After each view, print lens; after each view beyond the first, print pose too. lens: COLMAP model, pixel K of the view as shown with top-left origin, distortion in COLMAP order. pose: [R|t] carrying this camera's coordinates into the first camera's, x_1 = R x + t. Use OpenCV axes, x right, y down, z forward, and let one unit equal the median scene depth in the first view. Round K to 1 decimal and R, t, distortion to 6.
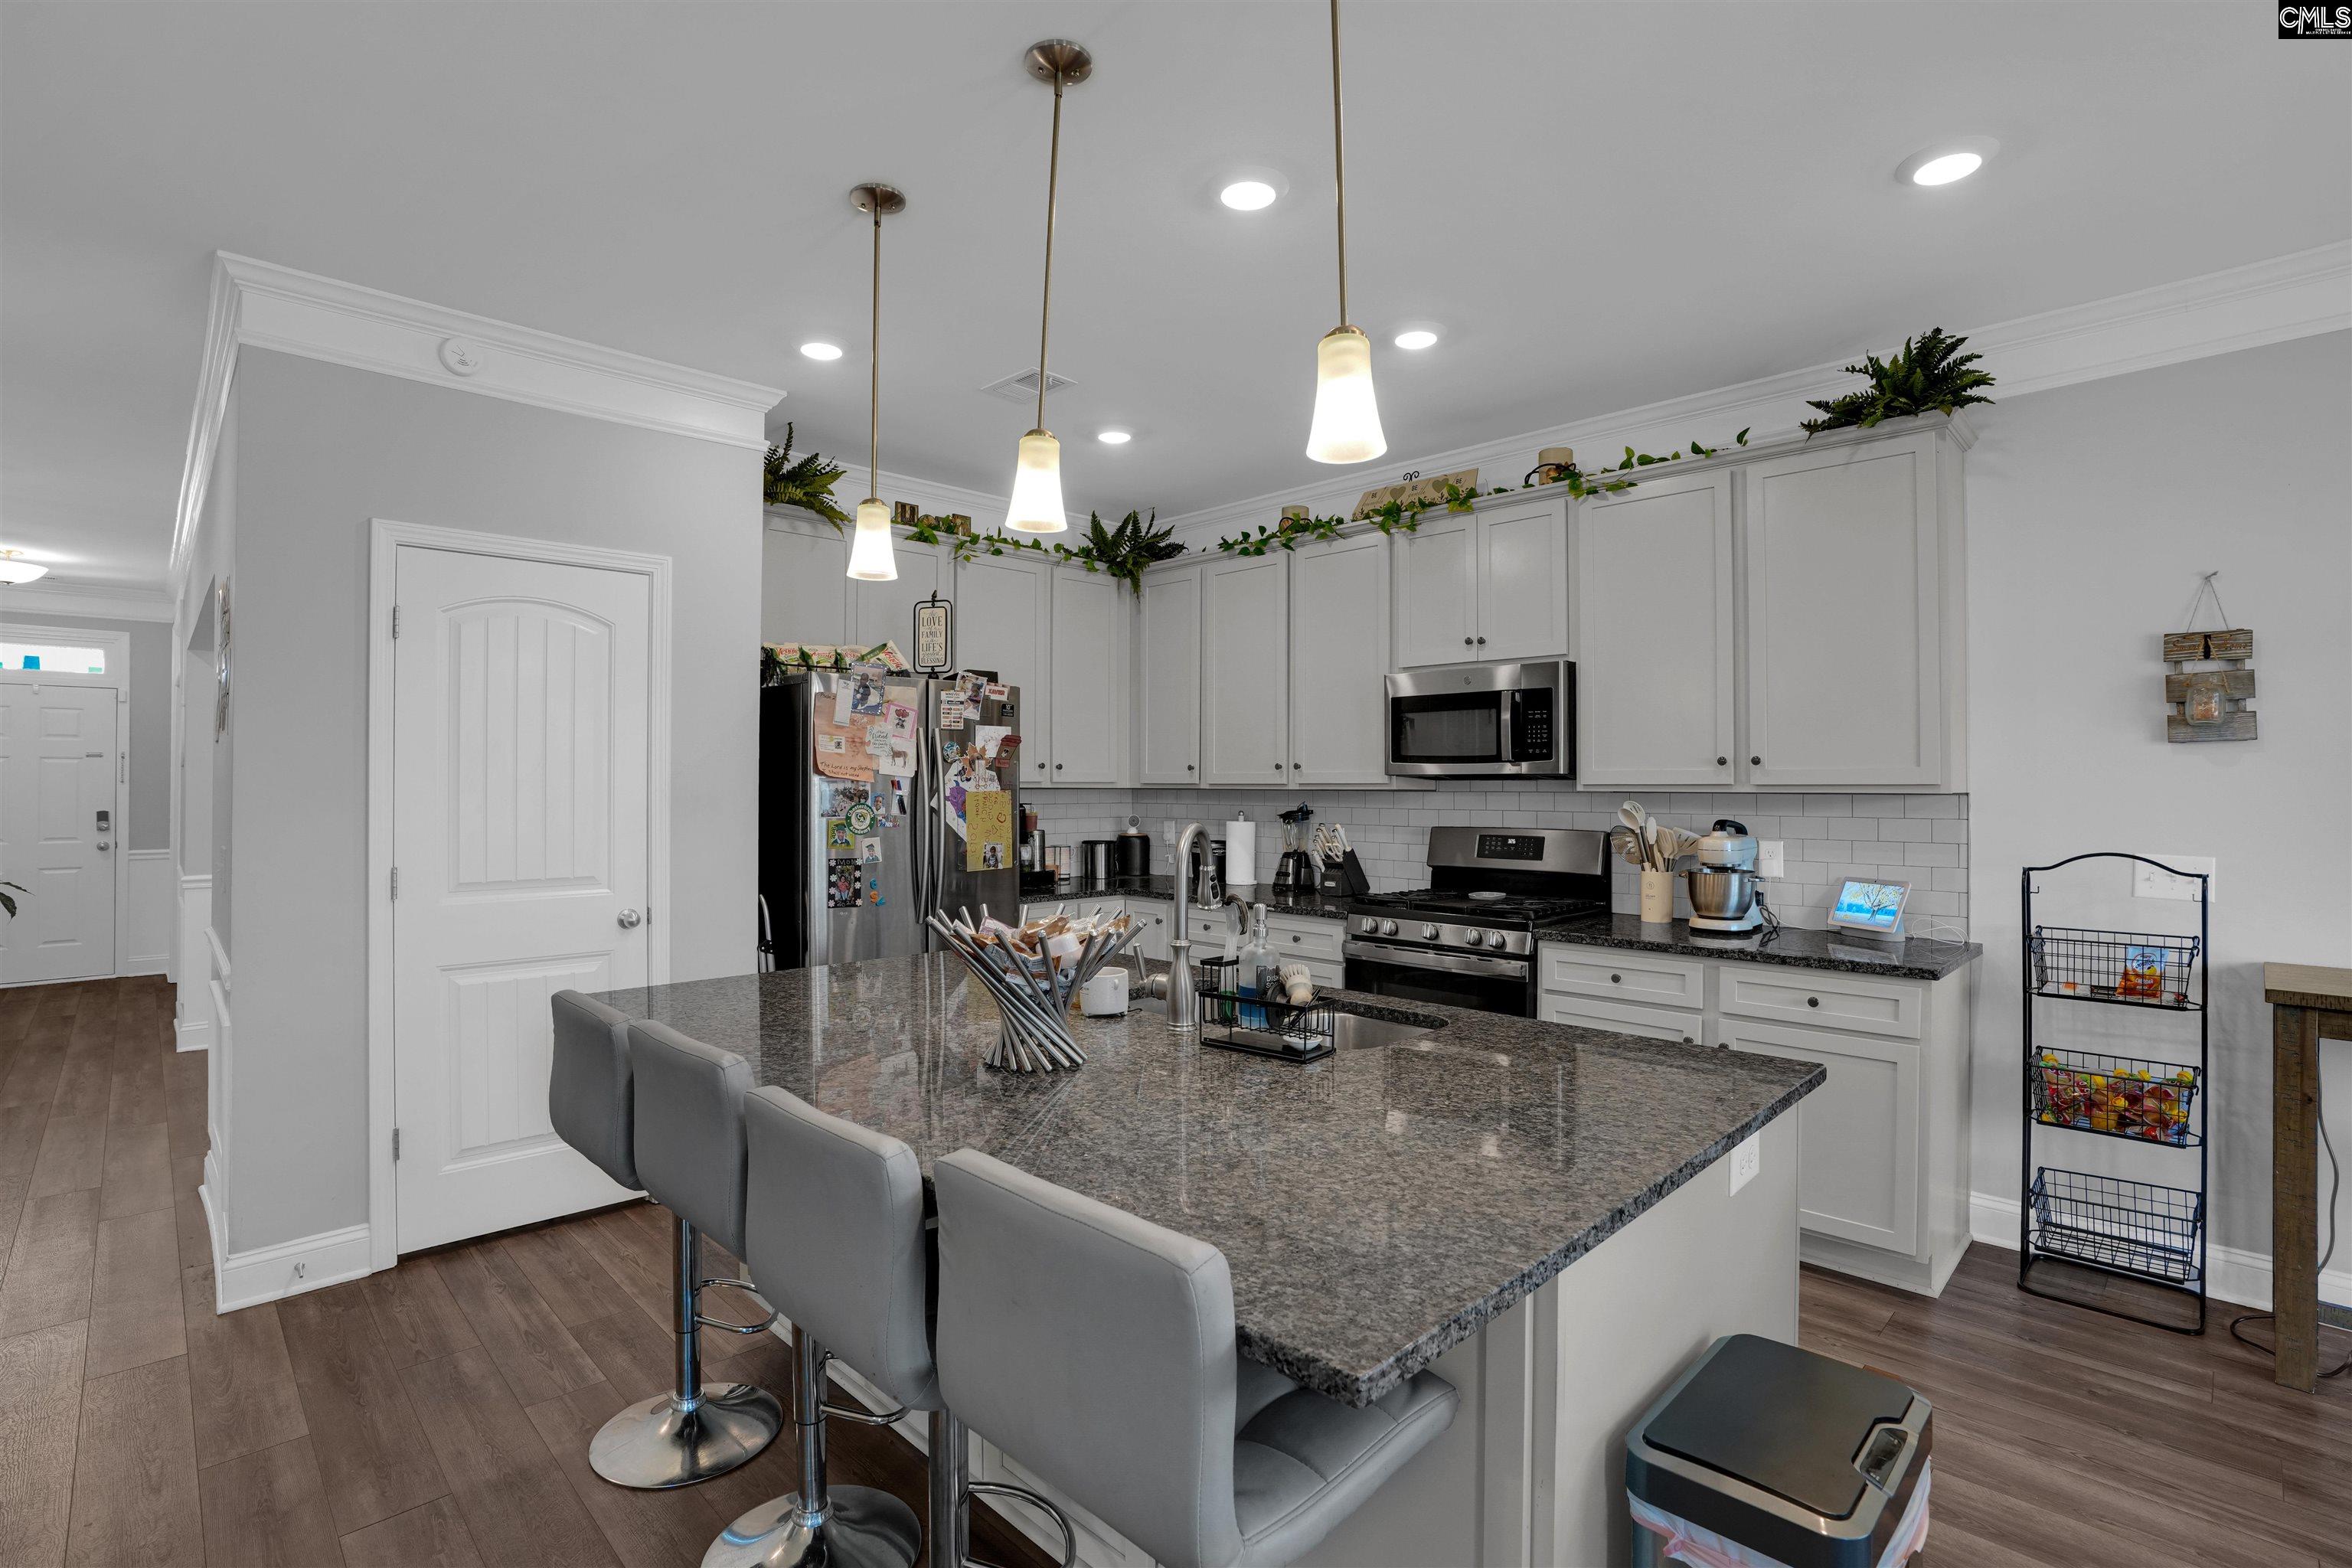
lens RADIAL K [[1091.1, 0, 1181.6], [0, 1091.1, 782.3], [0, 0, 1]] dist [-0.062145, 0.020499]
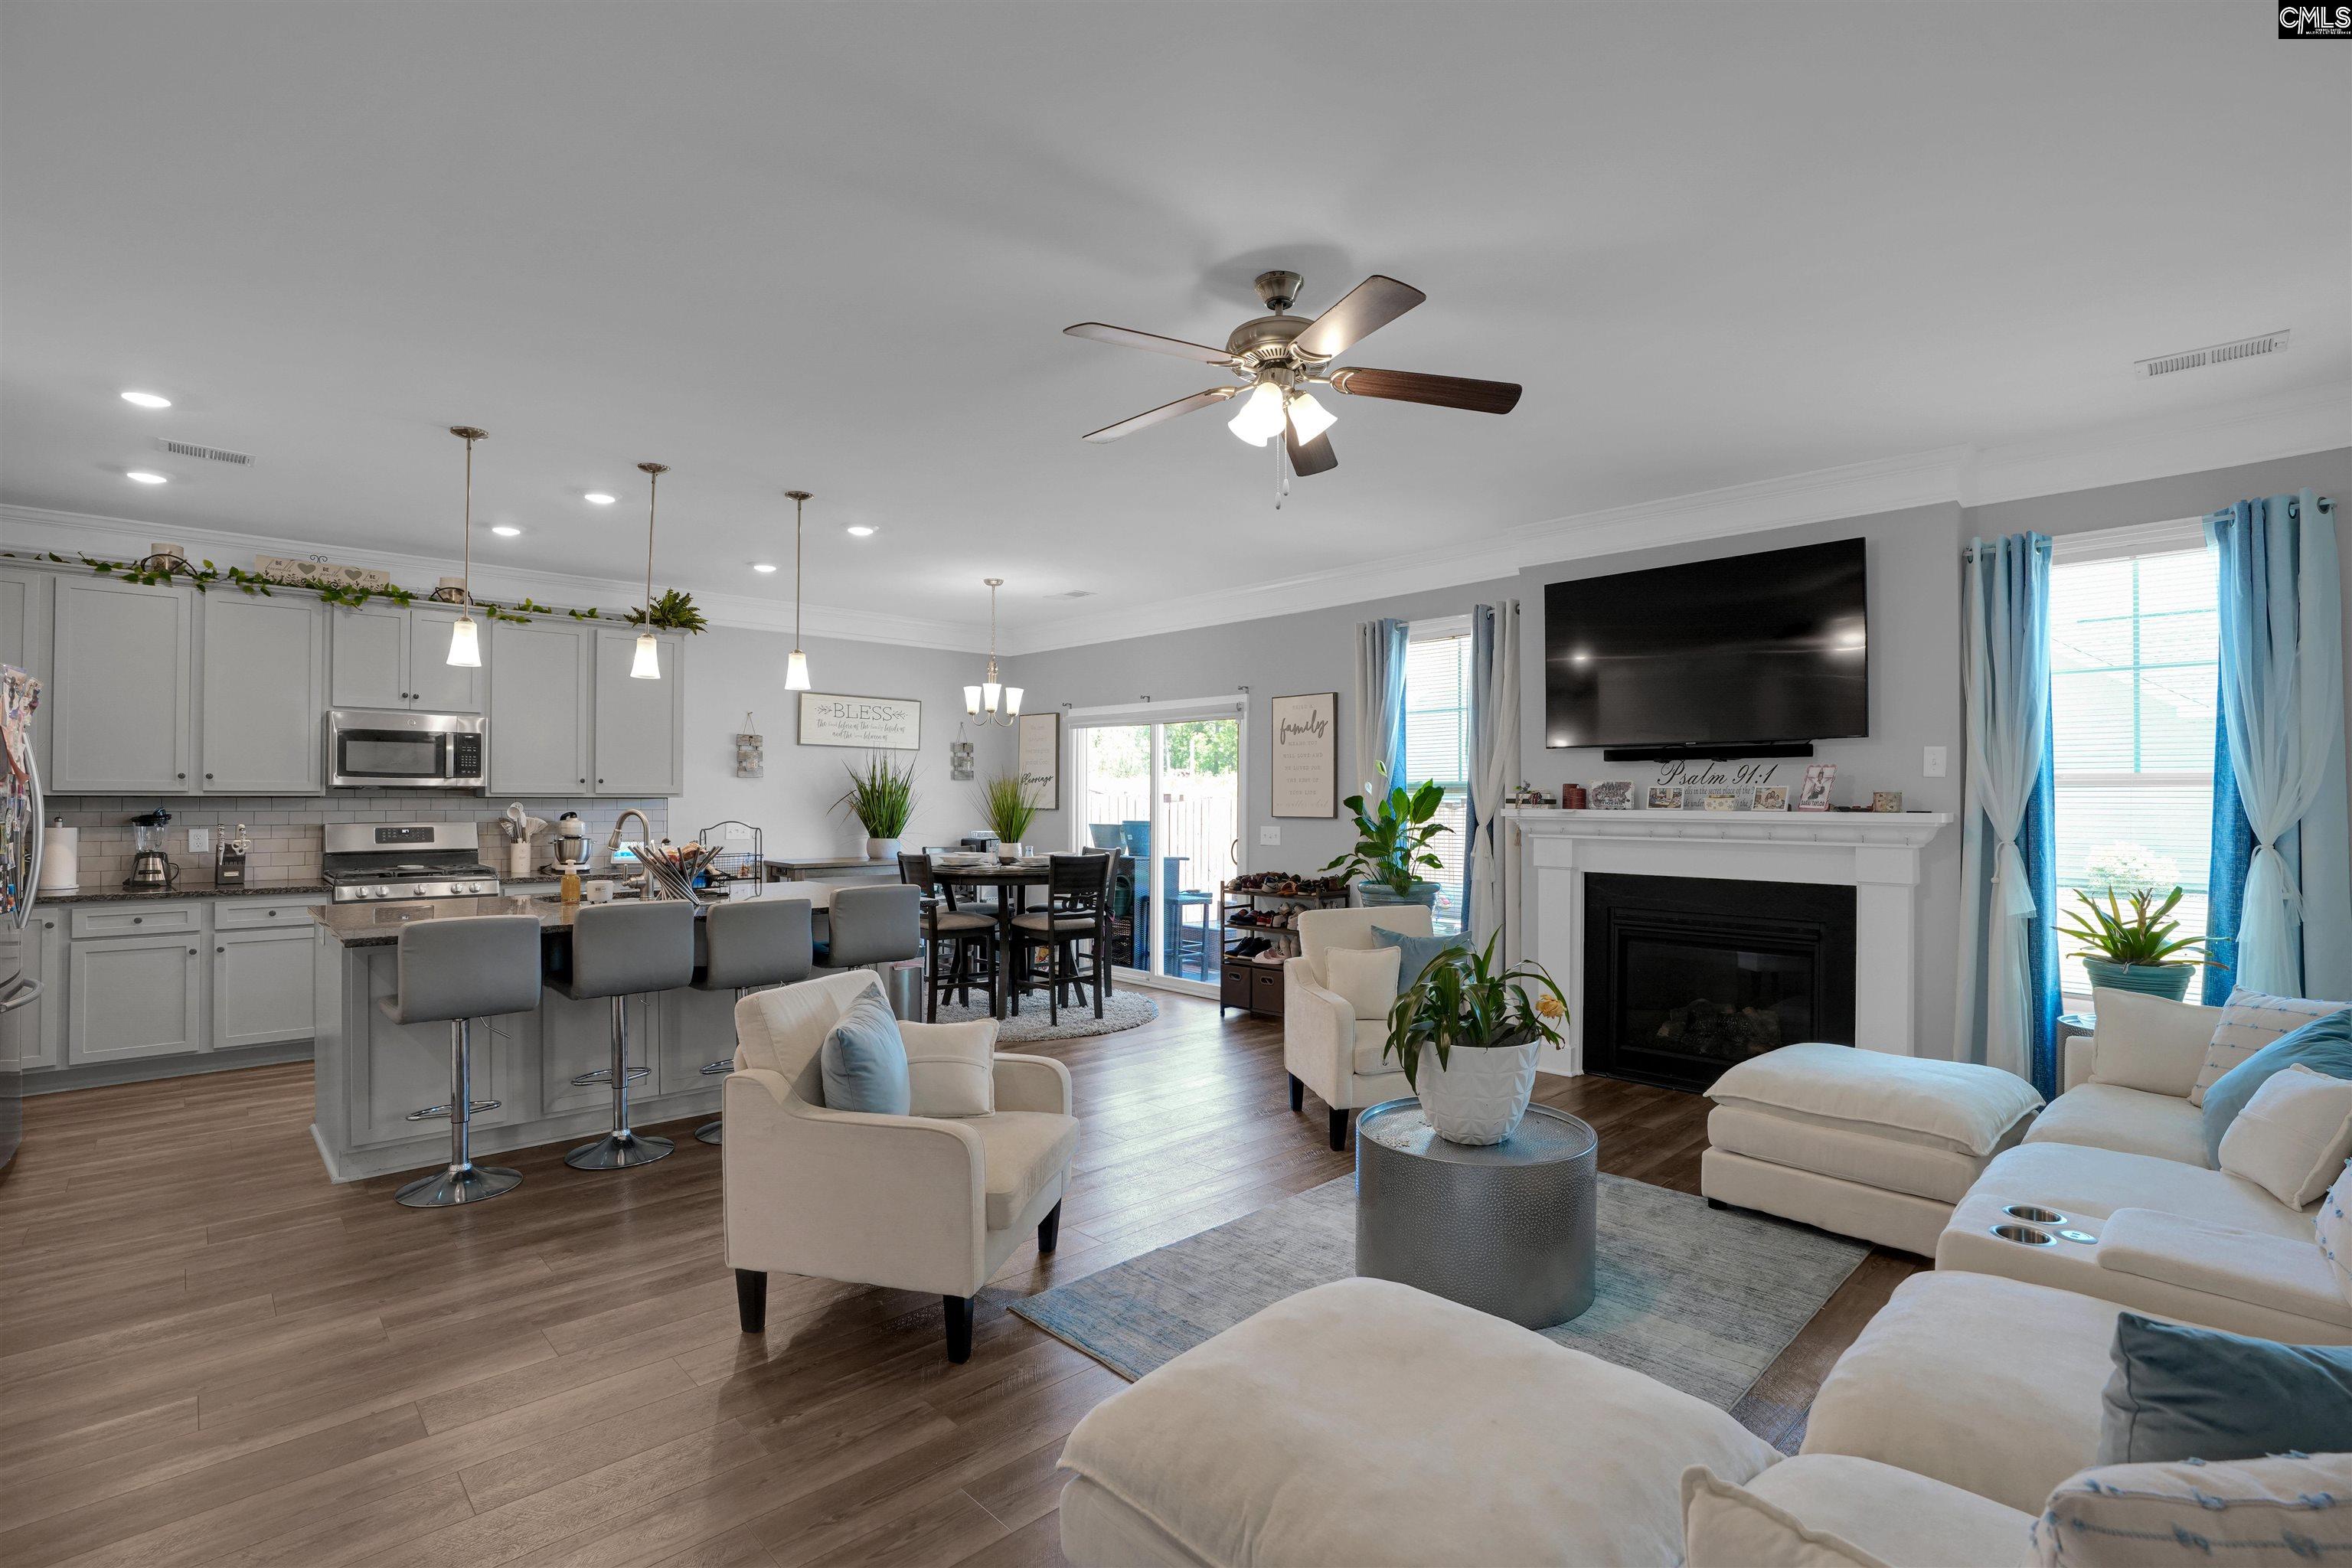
lens RADIAL K [[1091.1, 0, 1183.9], [0, 1091.1, 783.7], [0, 0, 1]] dist [-0.062145, 0.020499]
pose [[0.018814, 0.013346, 0.999734, -1.188485], [-0.003881, 0.999904, -0.013276, 0.005497], [-0.999815, -0.003630, 0.018864, -0.084915]]
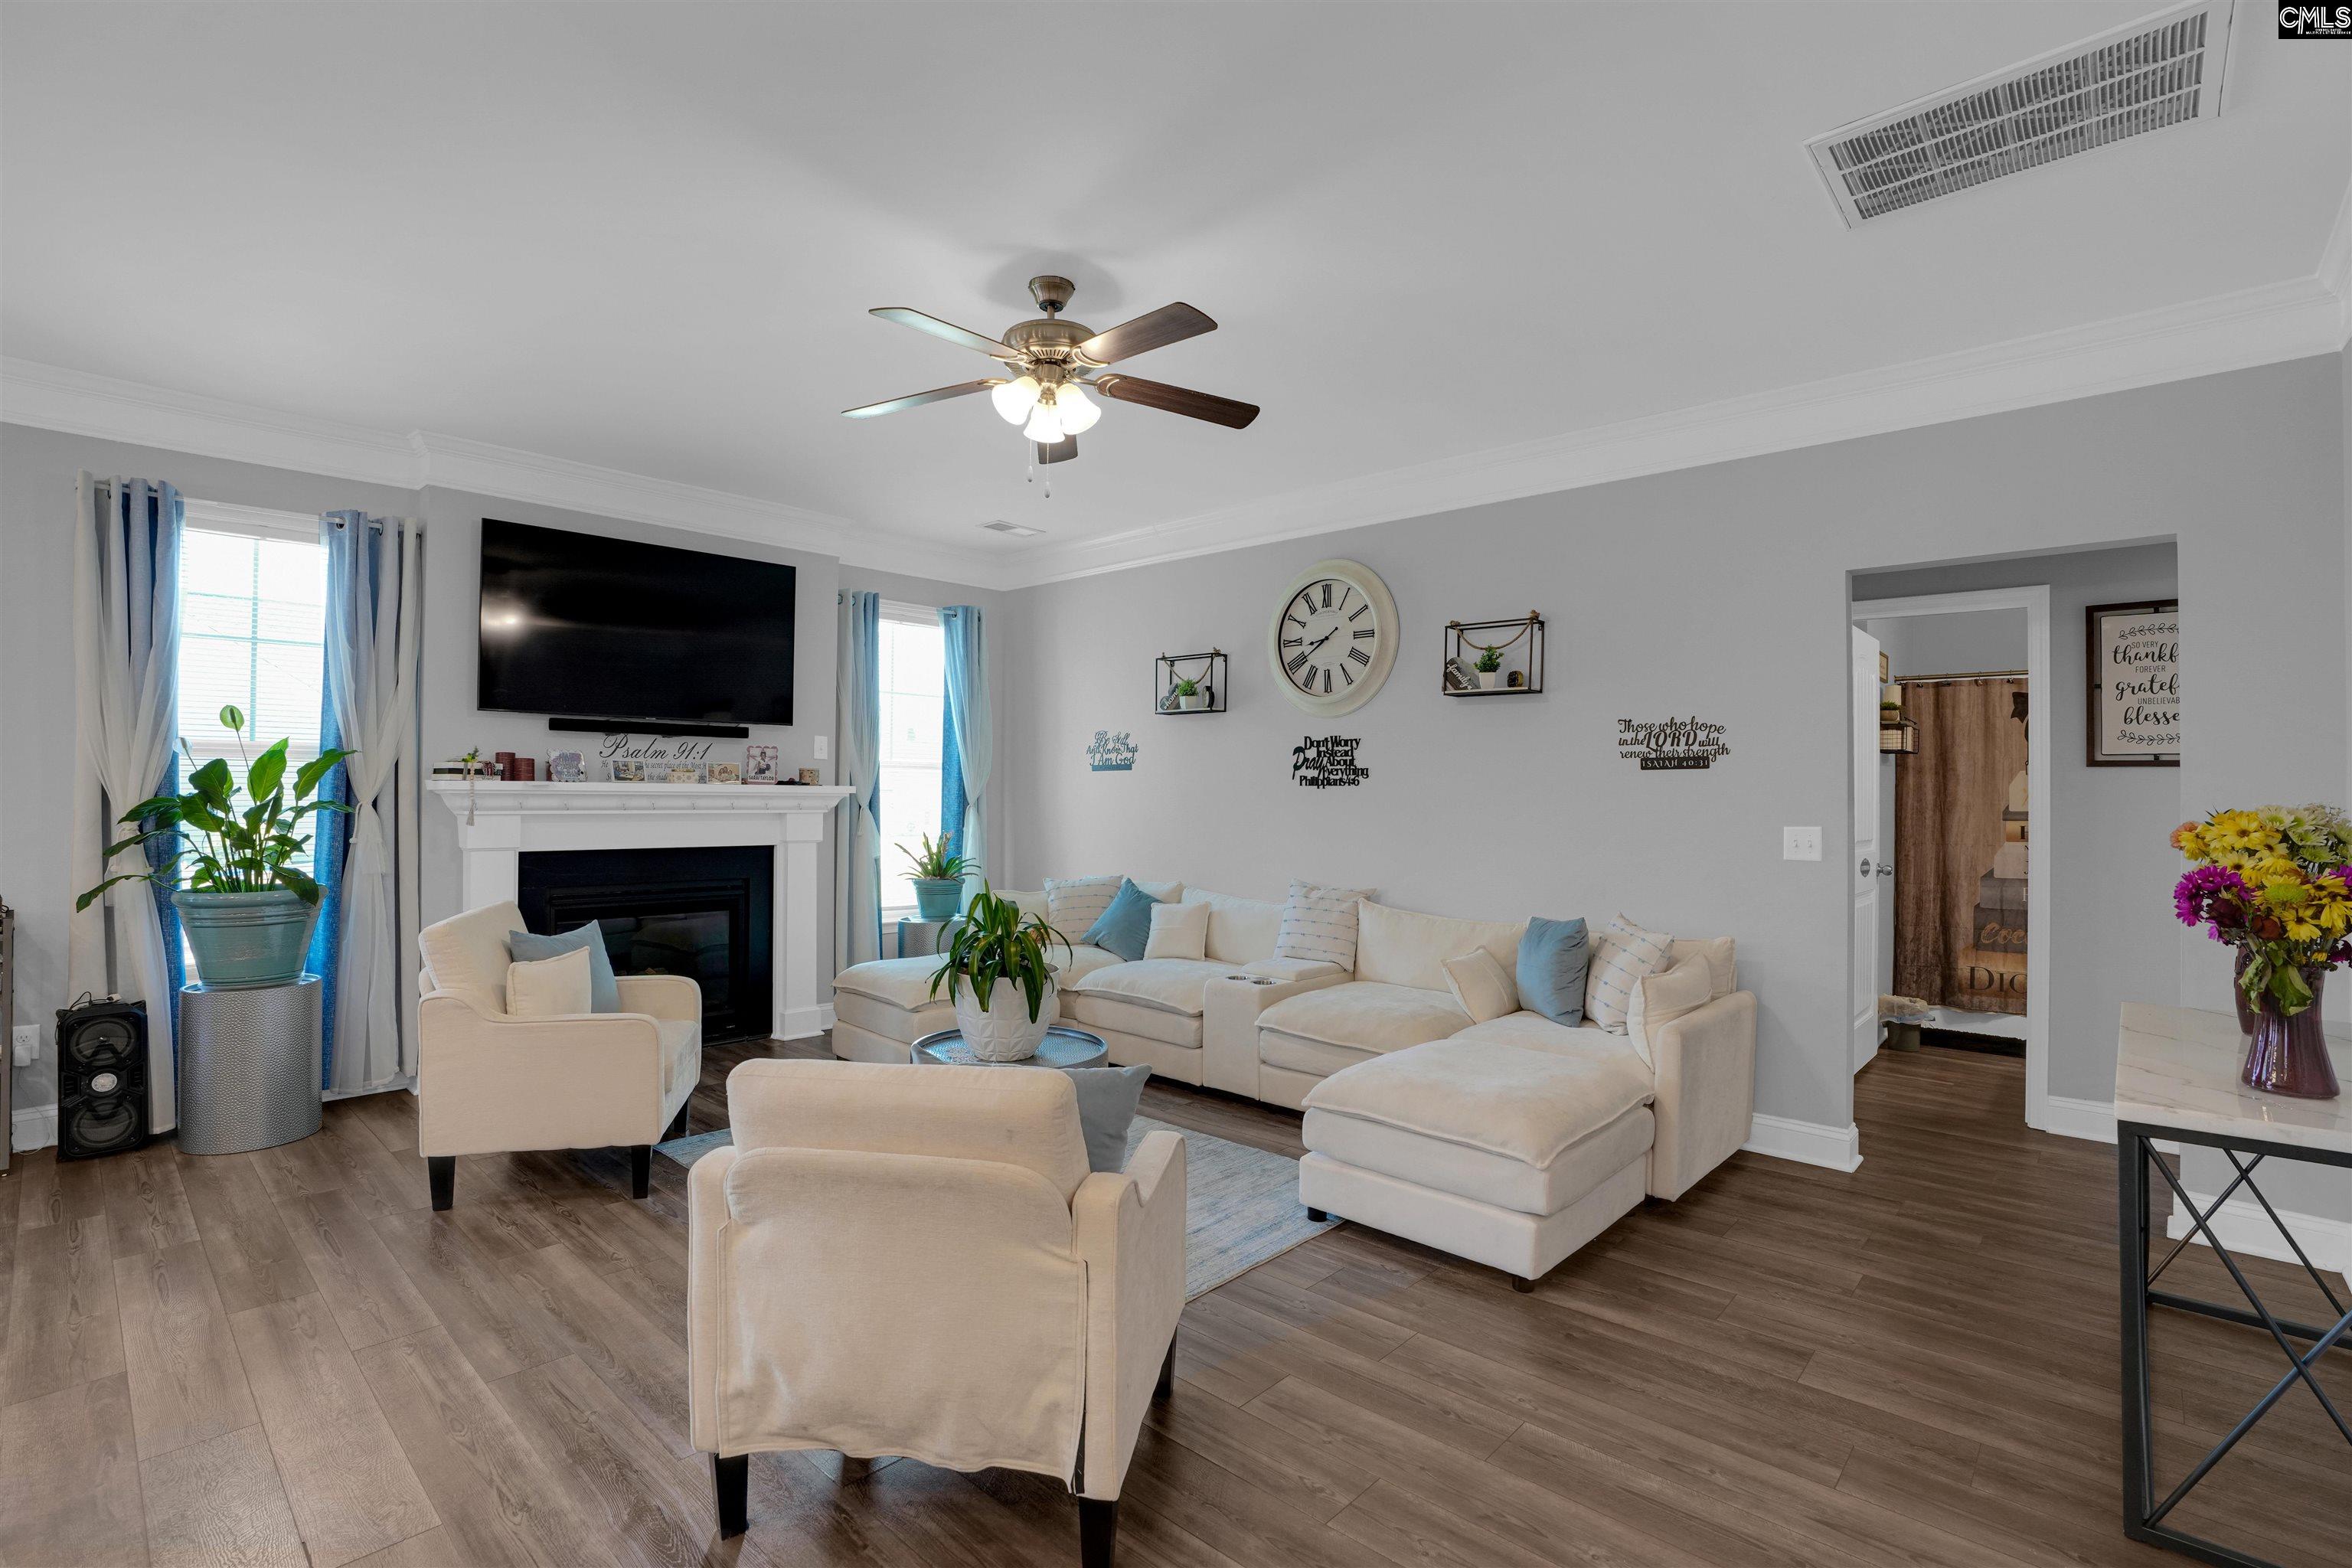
lens RADIAL K [[1091.1, 0, 1170.4], [0, 1091.1, 772.3], [0, 0, 1]] dist [-0.062145, 0.020499]
pose [[-0.998861, -0.011108, -0.046408, -0.506649], [-0.010254, 0.999774, -0.018598, 0.021433], [0.046605, -0.018101, -0.998749, 0.649676]]
